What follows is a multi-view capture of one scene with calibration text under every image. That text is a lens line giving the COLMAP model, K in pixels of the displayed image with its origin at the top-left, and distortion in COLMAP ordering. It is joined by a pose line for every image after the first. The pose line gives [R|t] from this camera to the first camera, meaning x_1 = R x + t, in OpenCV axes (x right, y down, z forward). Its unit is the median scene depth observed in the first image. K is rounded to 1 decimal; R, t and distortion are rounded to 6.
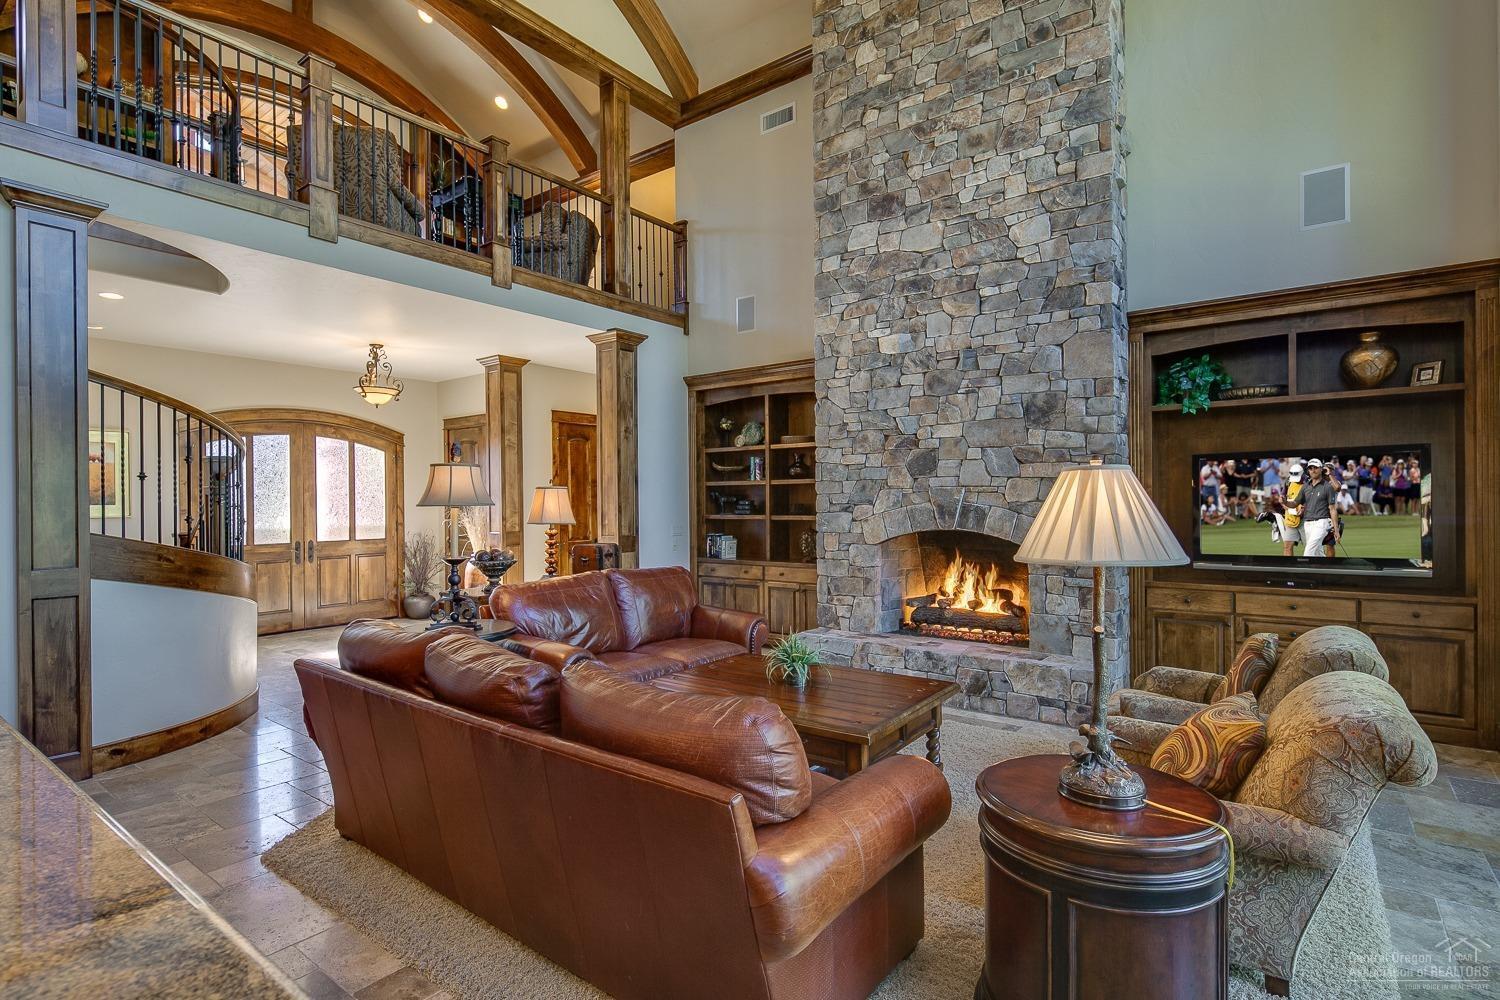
lens RADIAL K [[735.7, 0, 756.6], [0, 735.7, 506.7], [0, 0, 1]] dist [0.004745, -0.000181]
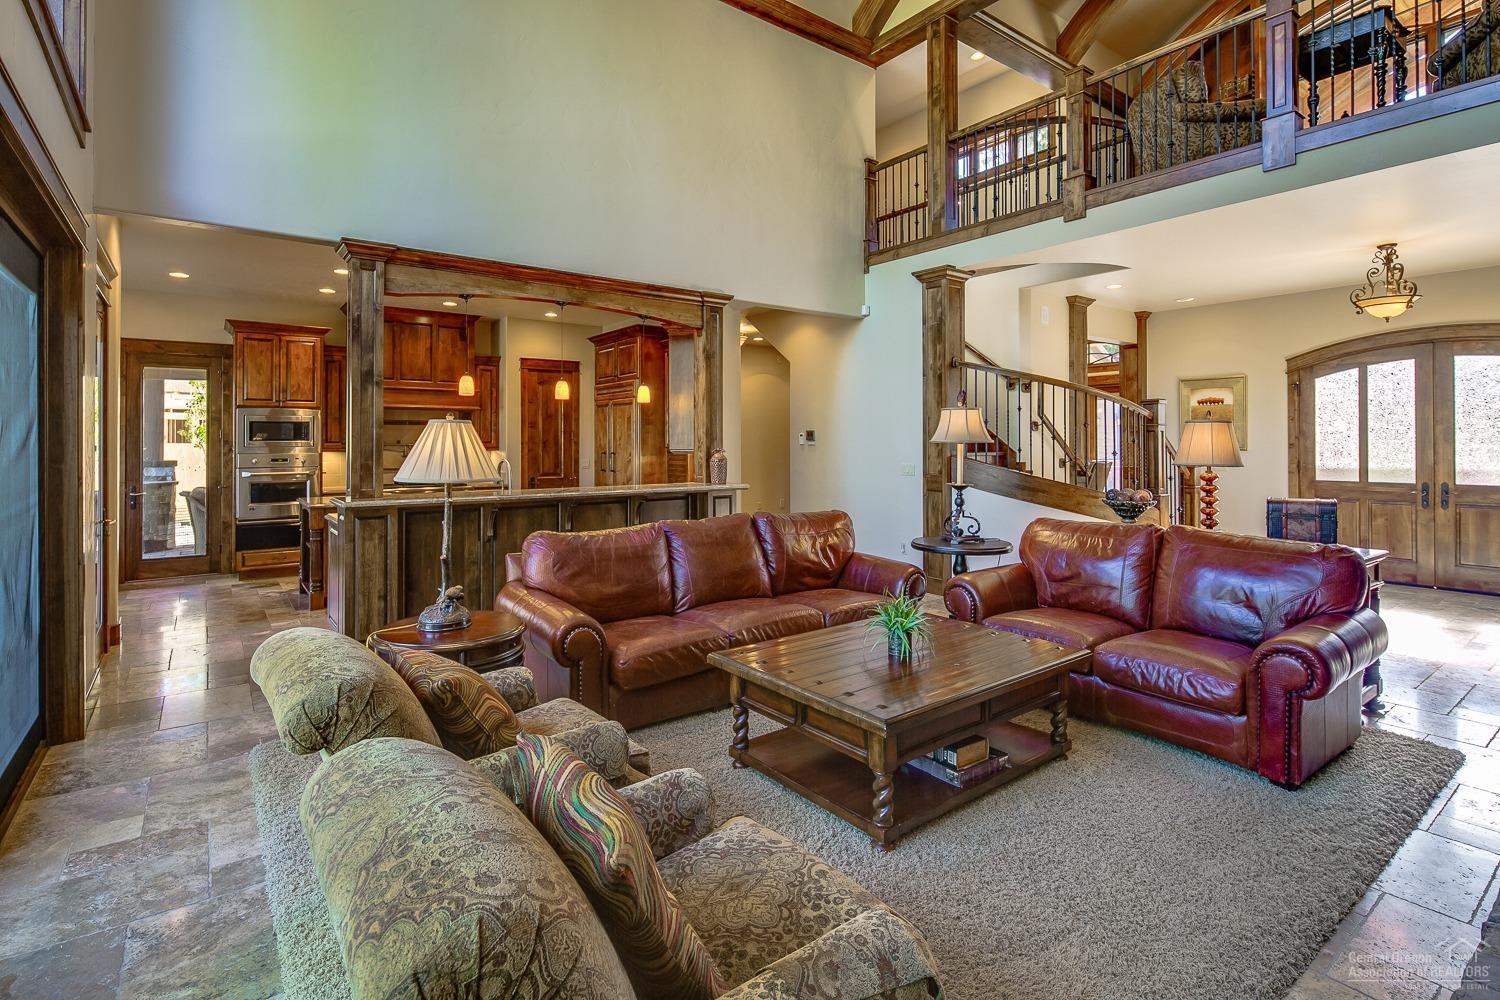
lens RADIAL K [[735.7, 0, 749.0], [0, 735.7, 434.2], [0, 0, 1]] dist [0.004745, -0.000181]
pose [[-0.290299, 0.001479, -0.956935, 0.428721], [0.001136, 0.999999, 0.001201, -0.010592], [0.956935, -0.000739, -0.290300, 0.509785]]
